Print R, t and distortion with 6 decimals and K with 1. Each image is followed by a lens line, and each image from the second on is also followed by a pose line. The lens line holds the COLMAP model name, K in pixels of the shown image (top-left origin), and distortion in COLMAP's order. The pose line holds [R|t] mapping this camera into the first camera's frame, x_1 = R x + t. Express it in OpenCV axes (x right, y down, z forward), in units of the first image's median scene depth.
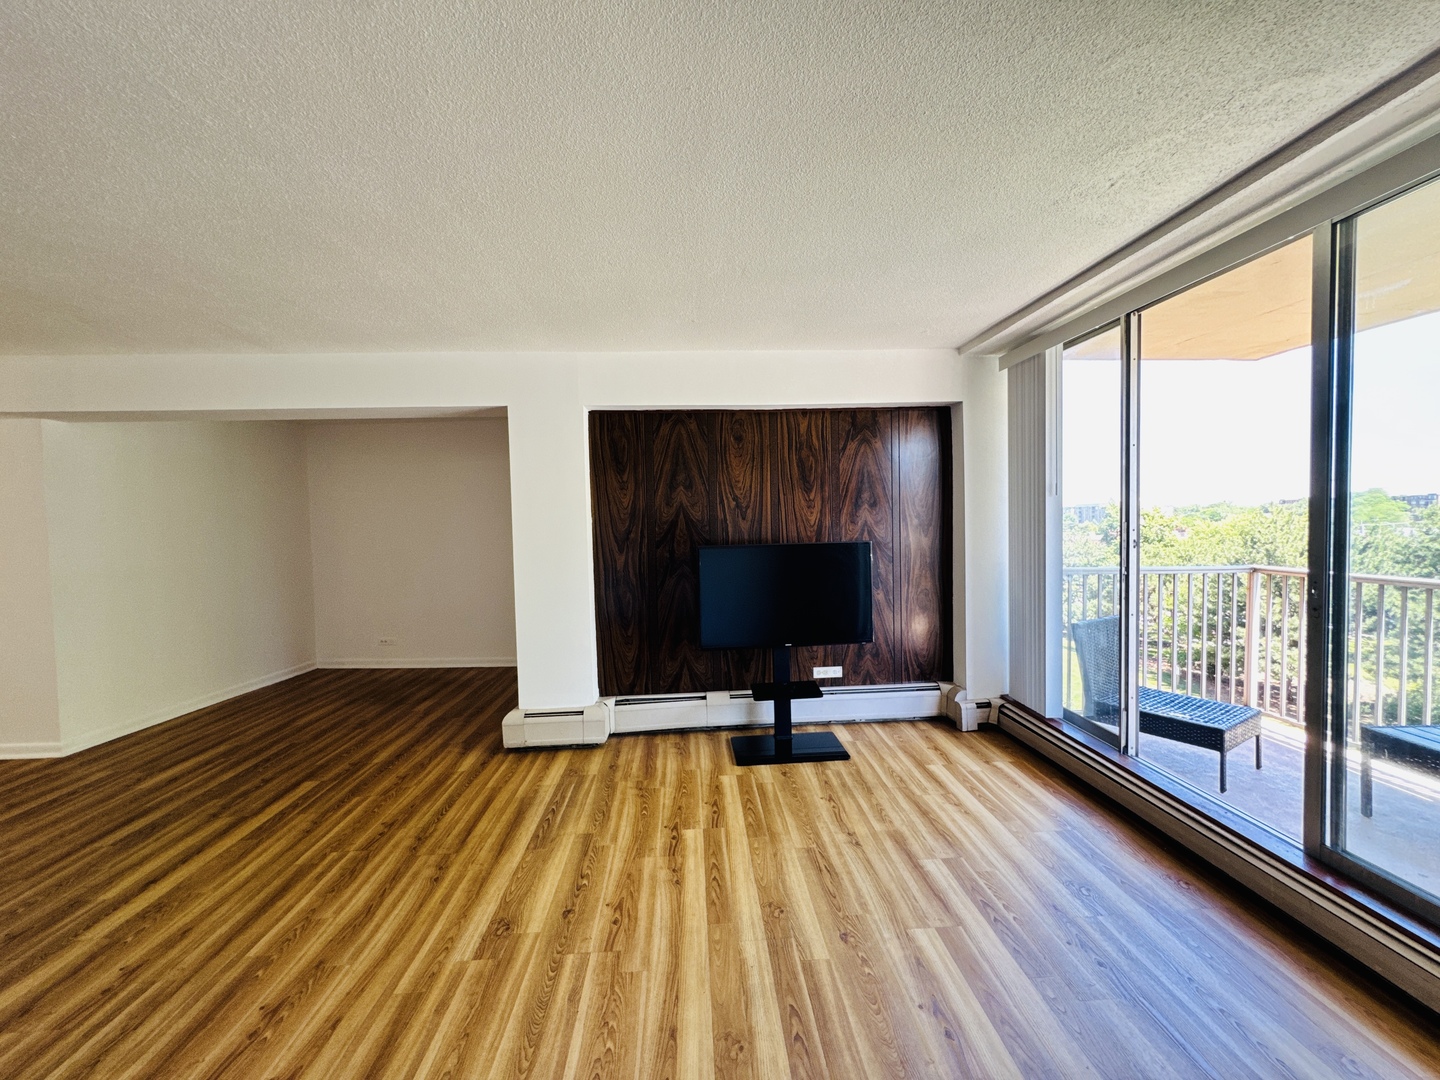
lens RADIAL K [[576.8, 0, 720.0], [0, 576.8, 540.0], [0, 0, 1]] dist [-0.001465, 0.000215]
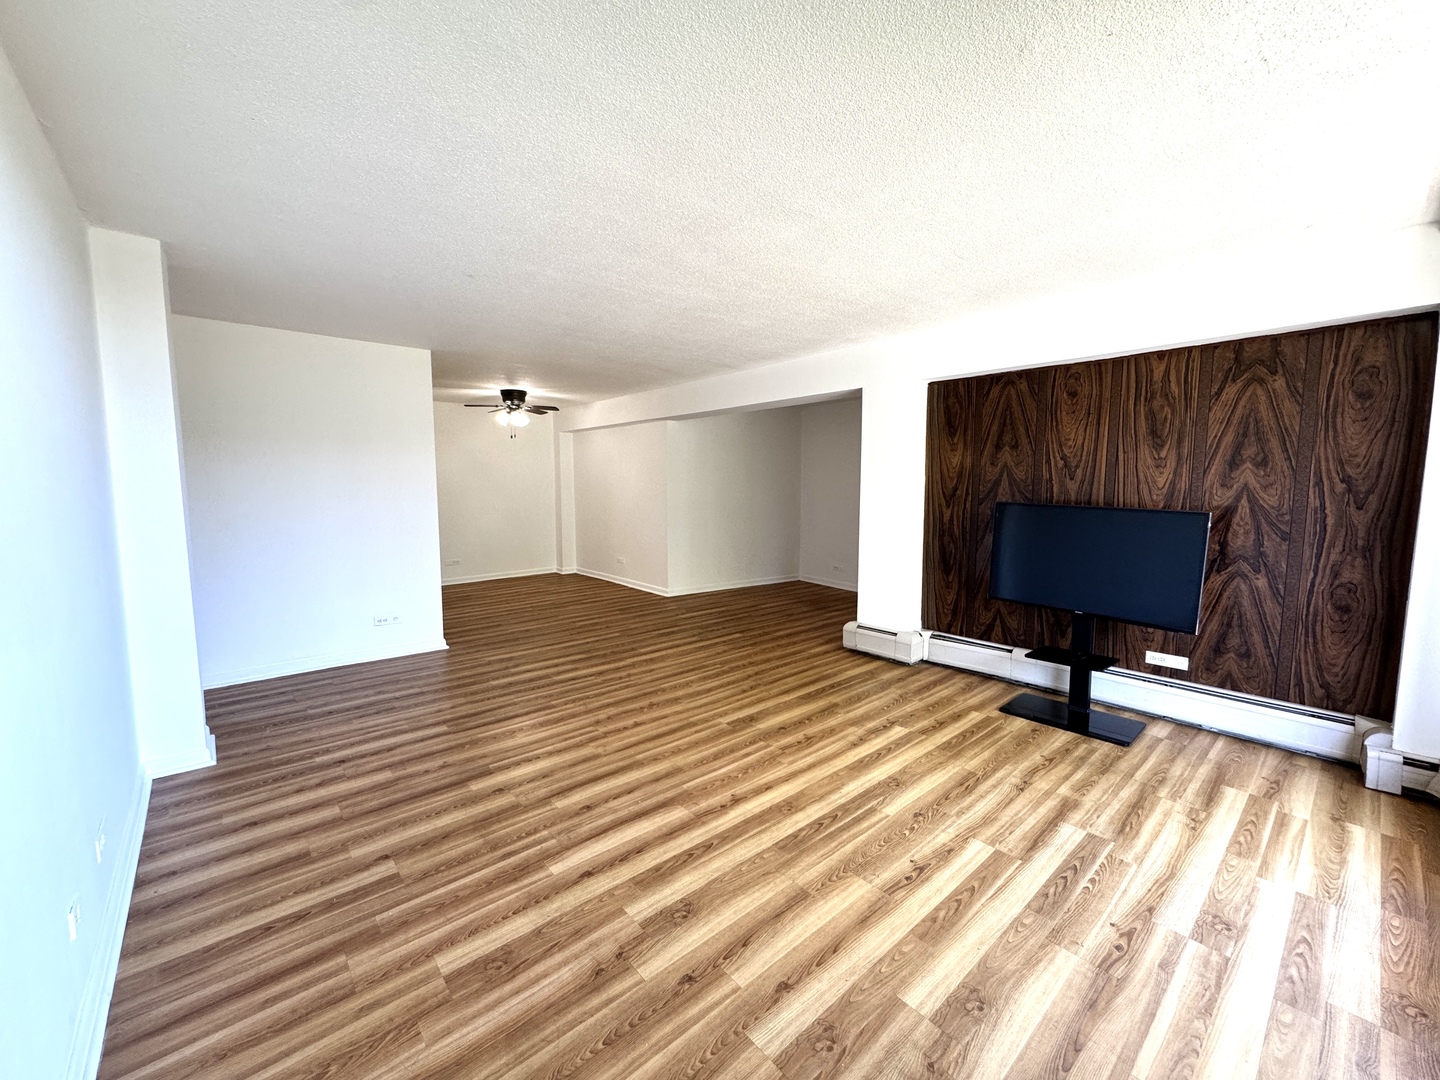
lens RADIAL K [[577.7, 0, 720.0], [0, 577.7, 540.0], [0, 0, 1]] dist [-0.000645, 0.000104]
pose [[0.613996, 0.099878, -0.782965, 0.470505], [-0.041685, 0.994681, 0.094195, -0.002233], [0.788208, -0.025197, 0.614893, -0.050614]]
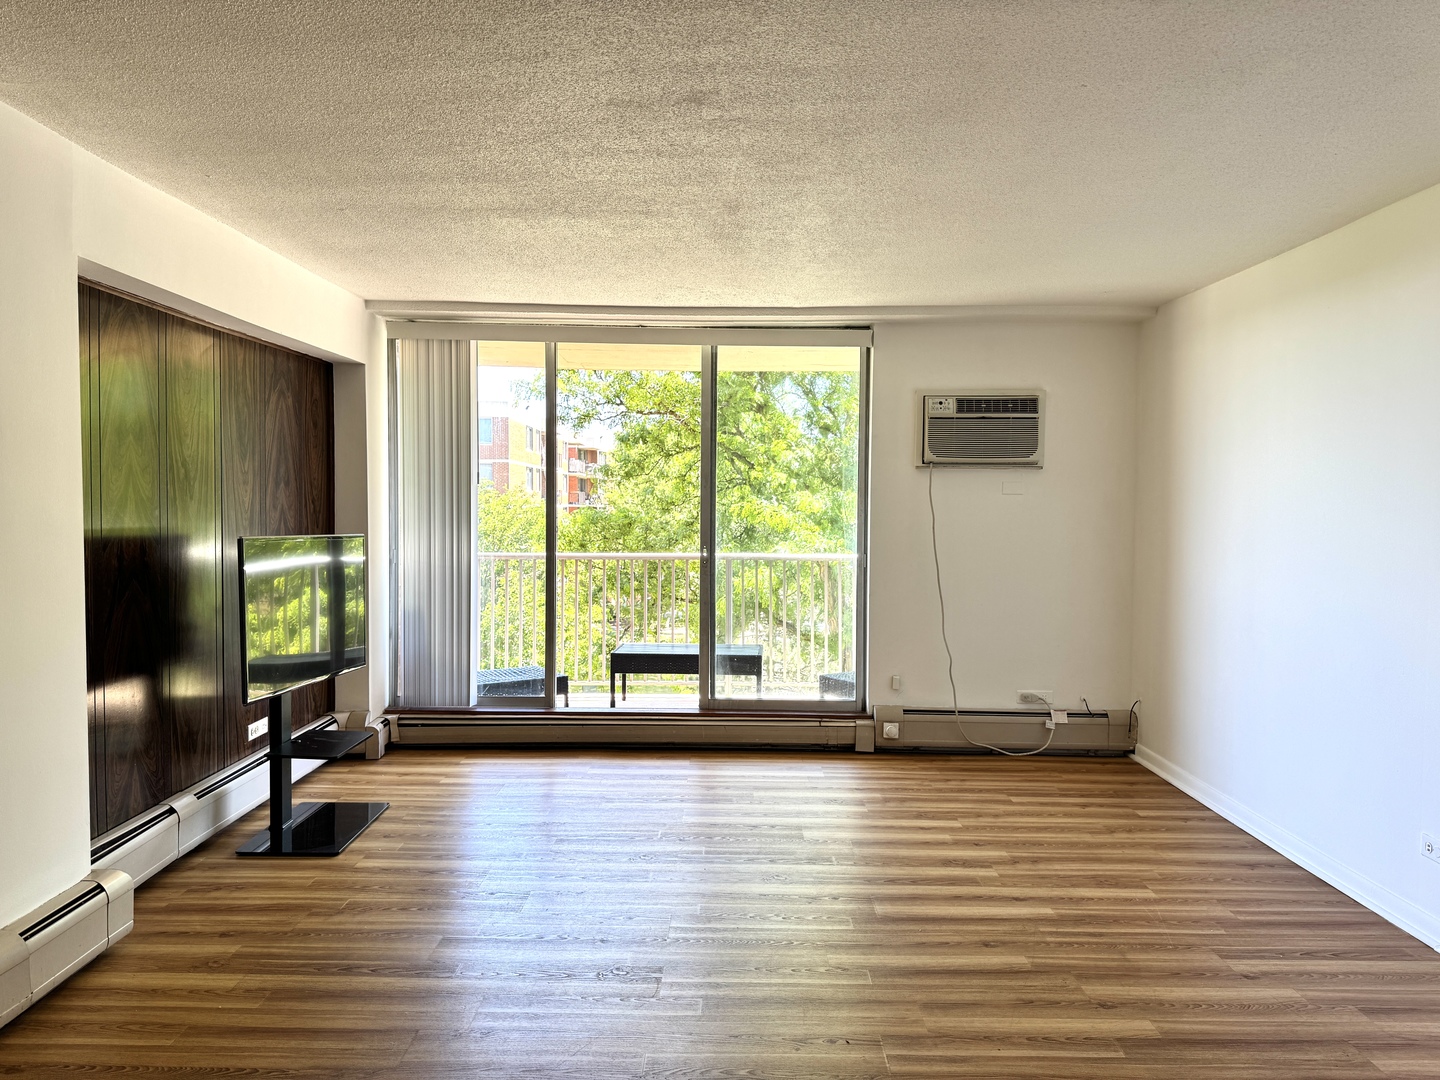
lens RADIAL K [[1016.0, 0, 720.0], [0, 1016.0, 540.0], [0, 0, 1]] dist [0.097964, -0.130191]
pose [[0.065110, -0.015338, 0.997760, -1.060649], [0.027110, 0.999540, 0.013596, 0.007431], [-0.997510, 0.026164, 0.065496, 0.408288]]
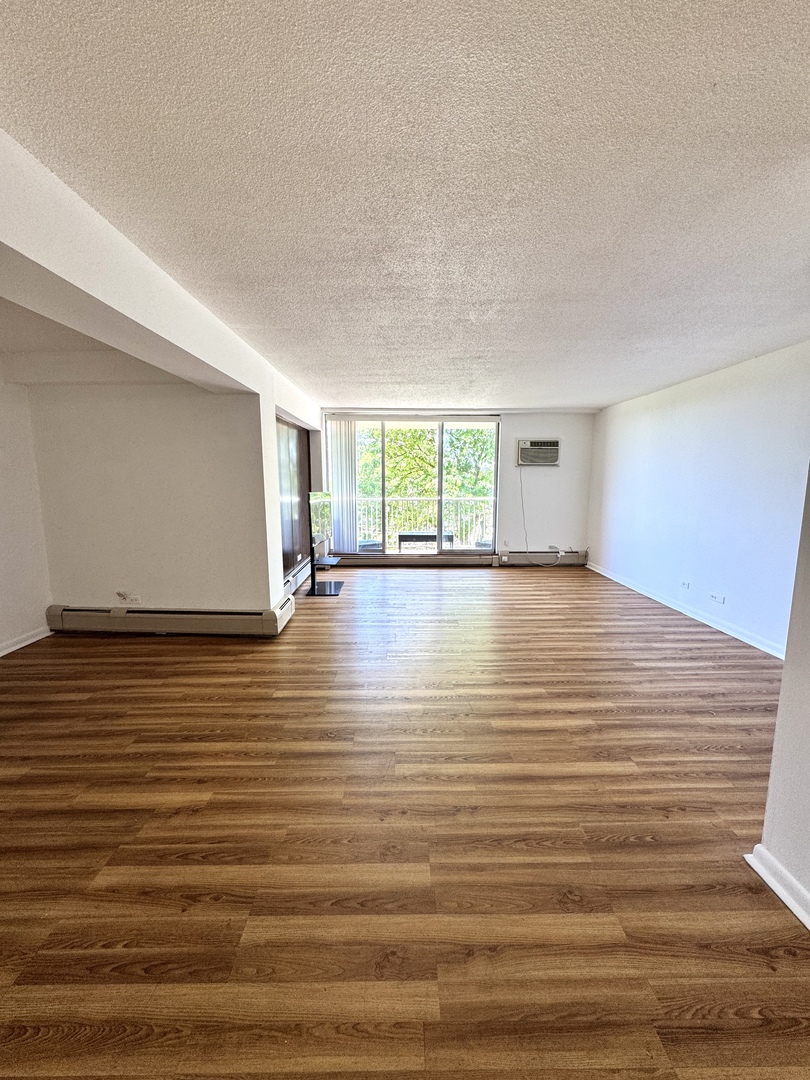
lens RADIAL K [[432.6, 0, 405.6], [0, 432.6, 547.4], [0, 0, 1]] dist [-0.001465, 0.000215]
pose [[0.039359, -0.136042, 0.989921, -1.389610], [0.034893, 0.990272, 0.134703, 0.003467], [-0.998616, 0.029240, 0.043723, 0.608659]]
